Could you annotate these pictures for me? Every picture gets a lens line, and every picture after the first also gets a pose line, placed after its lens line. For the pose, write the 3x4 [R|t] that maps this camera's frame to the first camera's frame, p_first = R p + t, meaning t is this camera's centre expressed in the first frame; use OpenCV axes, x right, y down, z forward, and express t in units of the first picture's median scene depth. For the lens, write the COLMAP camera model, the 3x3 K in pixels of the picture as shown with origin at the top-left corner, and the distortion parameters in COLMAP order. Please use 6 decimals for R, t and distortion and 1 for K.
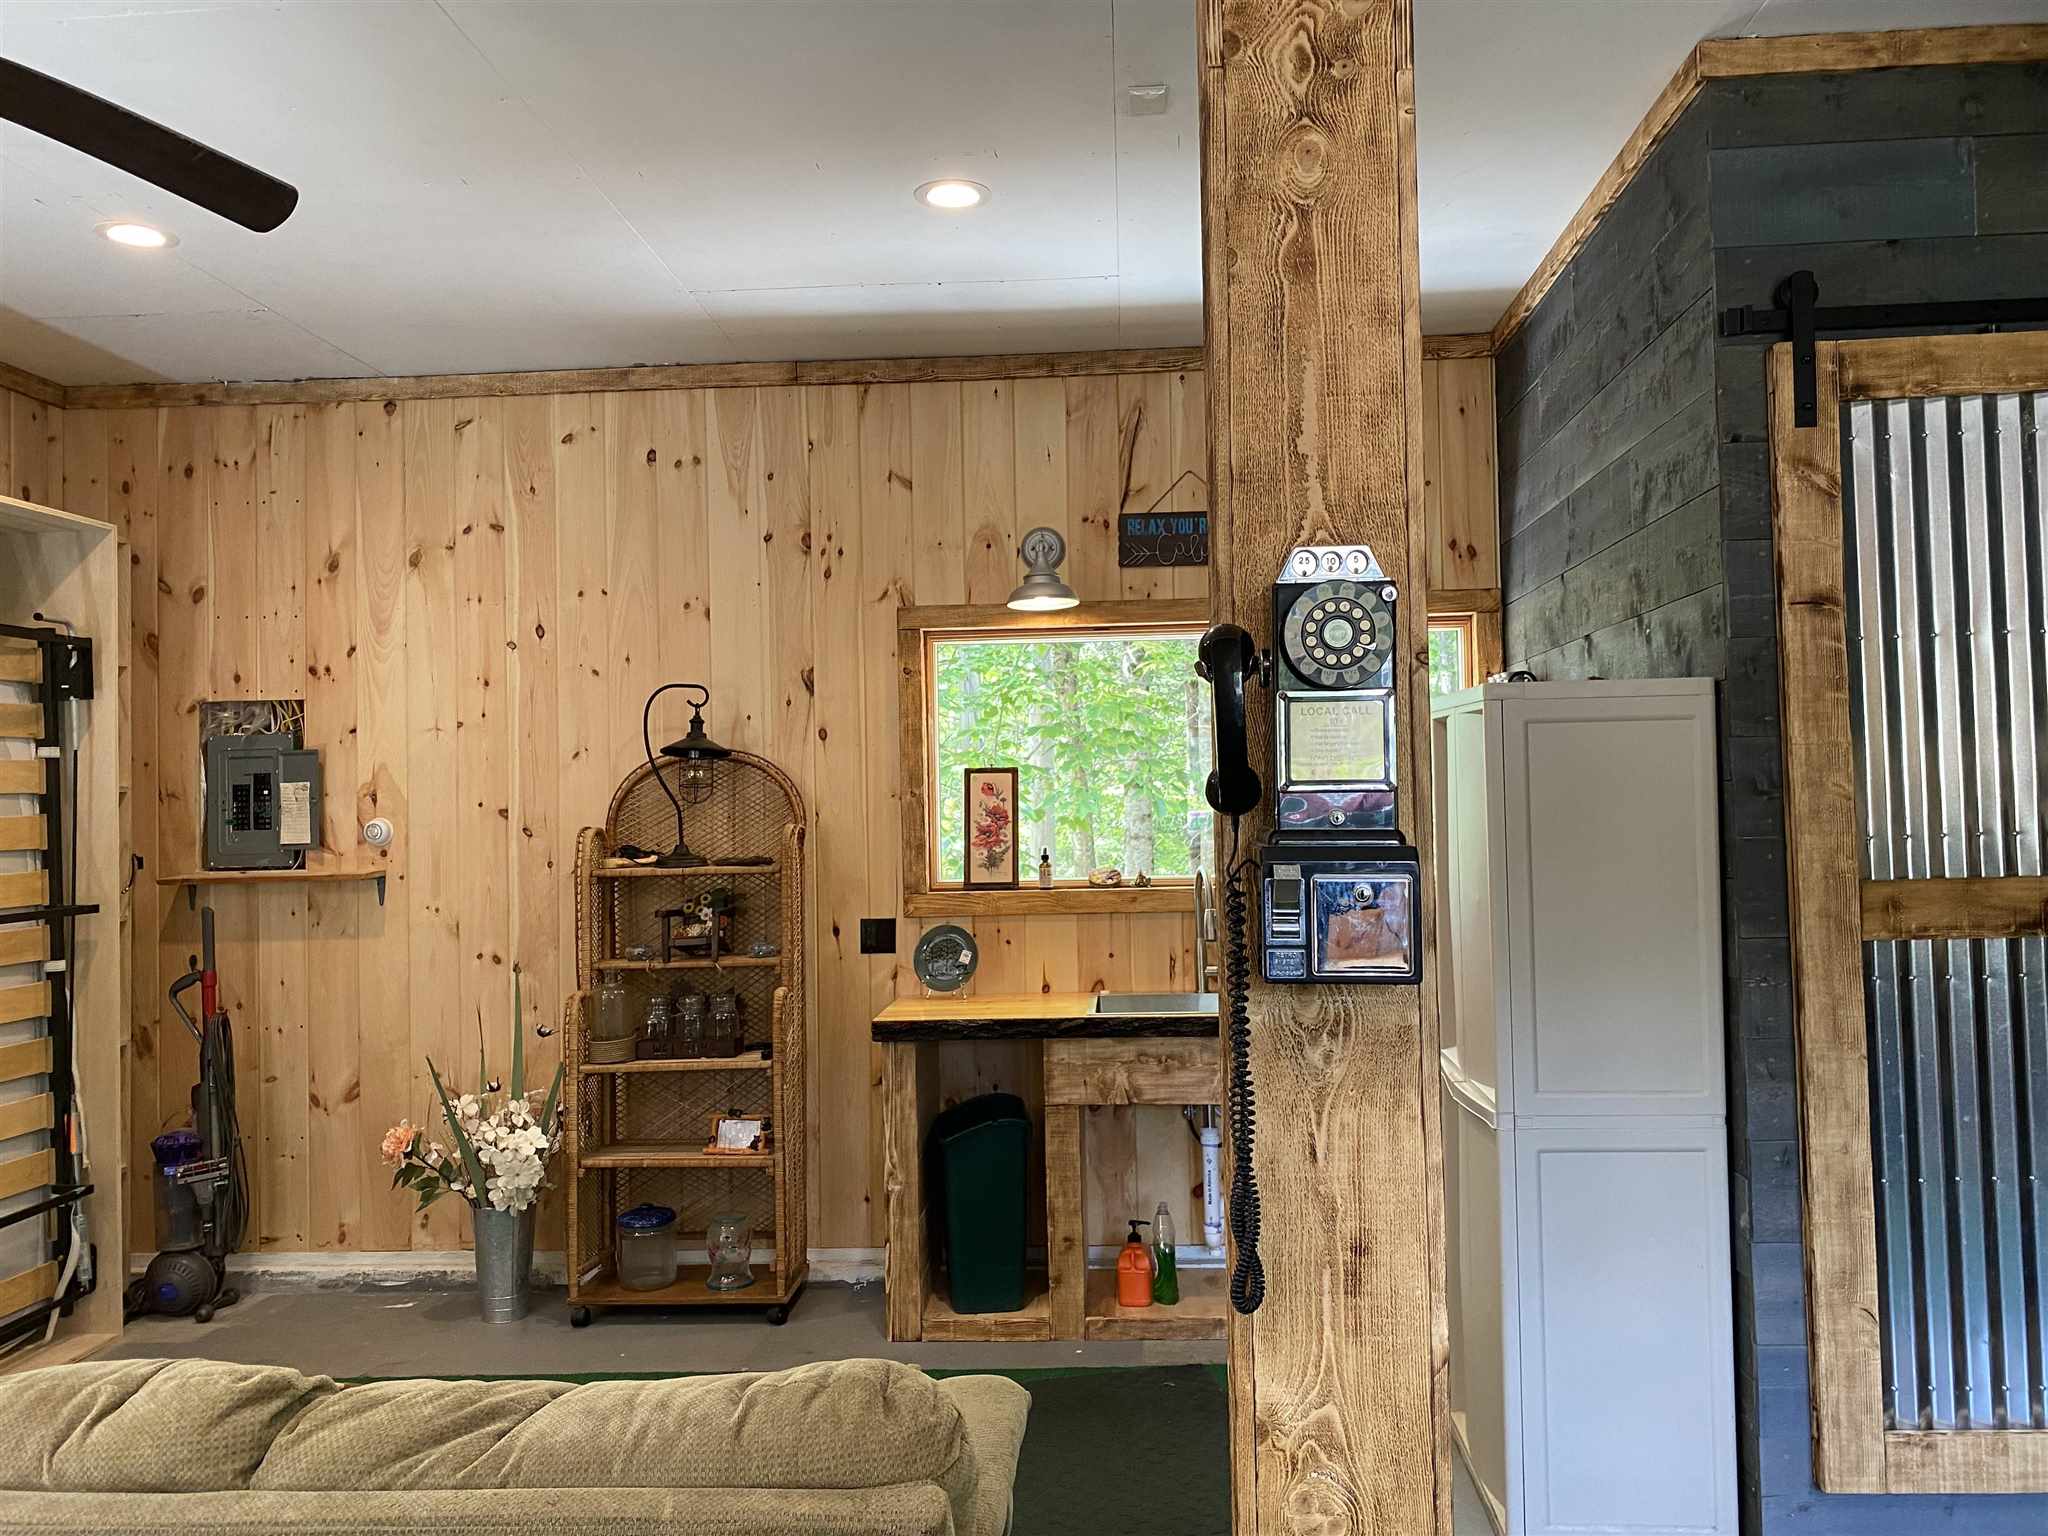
lens RADIAL K [[1557.0, 0, 1030.0], [0, 1557.0, 765.9], [0, 0, 1]] dist [0.027473, -0.025188]
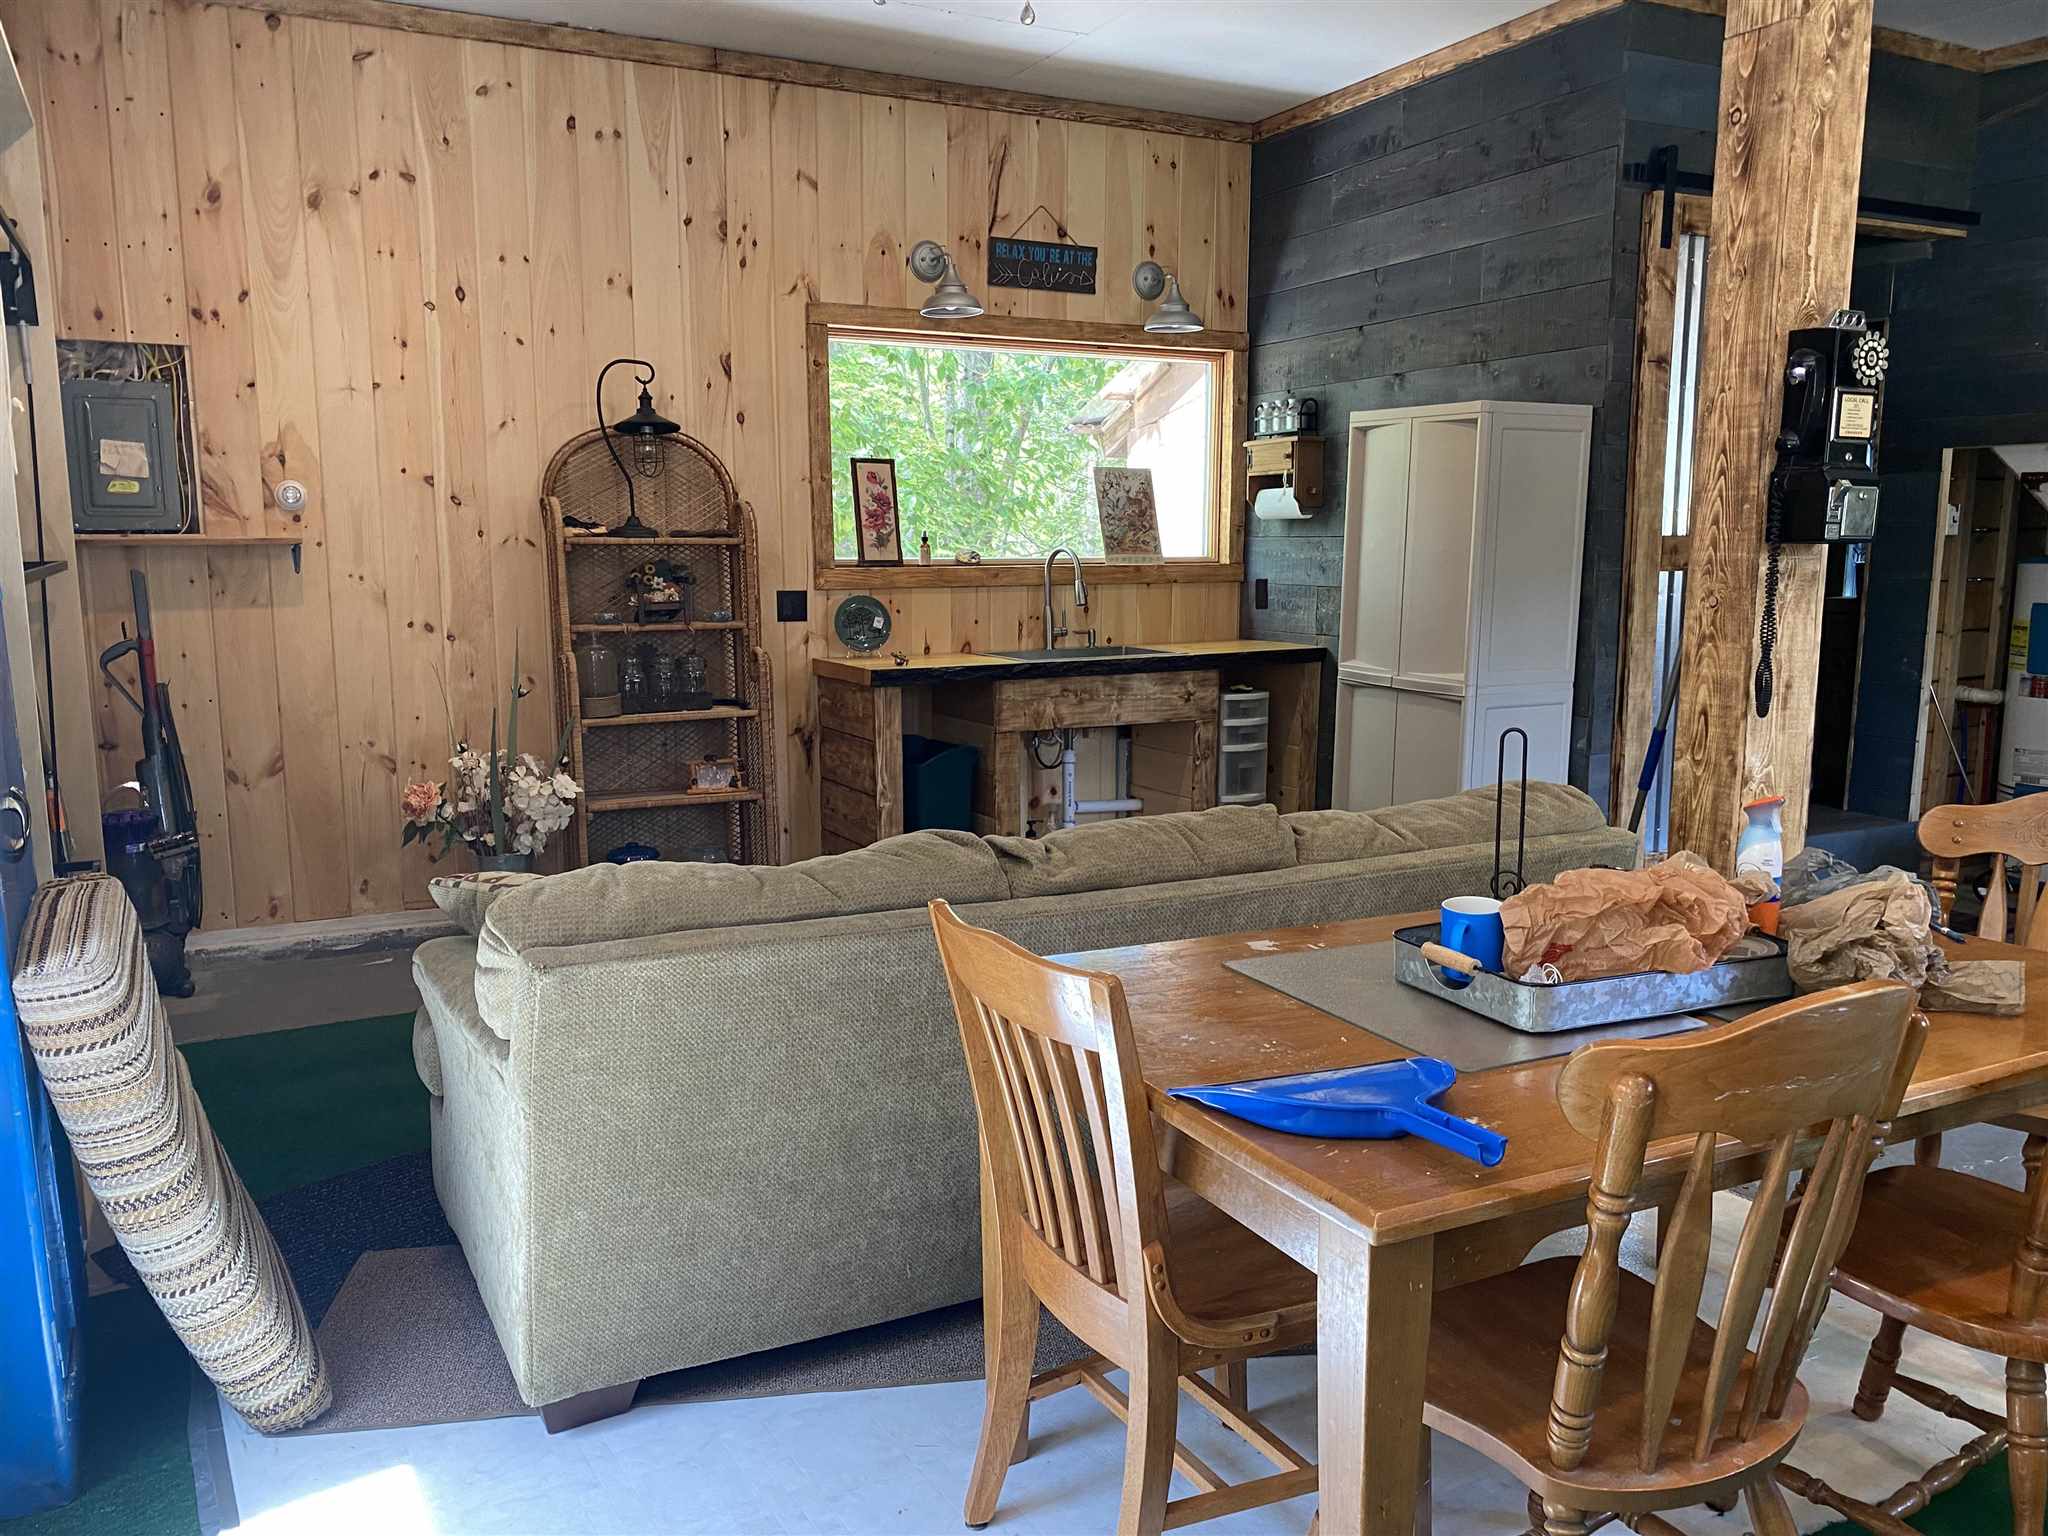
lens RADIAL K [[1557.0, 0, 1026.9], [0, 1557.0, 778.1], [0, 0, 1]] dist [0.027473, -0.025188]
pose [[0.865496, -0.056984, 0.497664, -0.515674], [-0.029568, 0.985964, 0.164318, 0.042427], [-0.500042, -0.156931, 0.851663, -0.065454]]
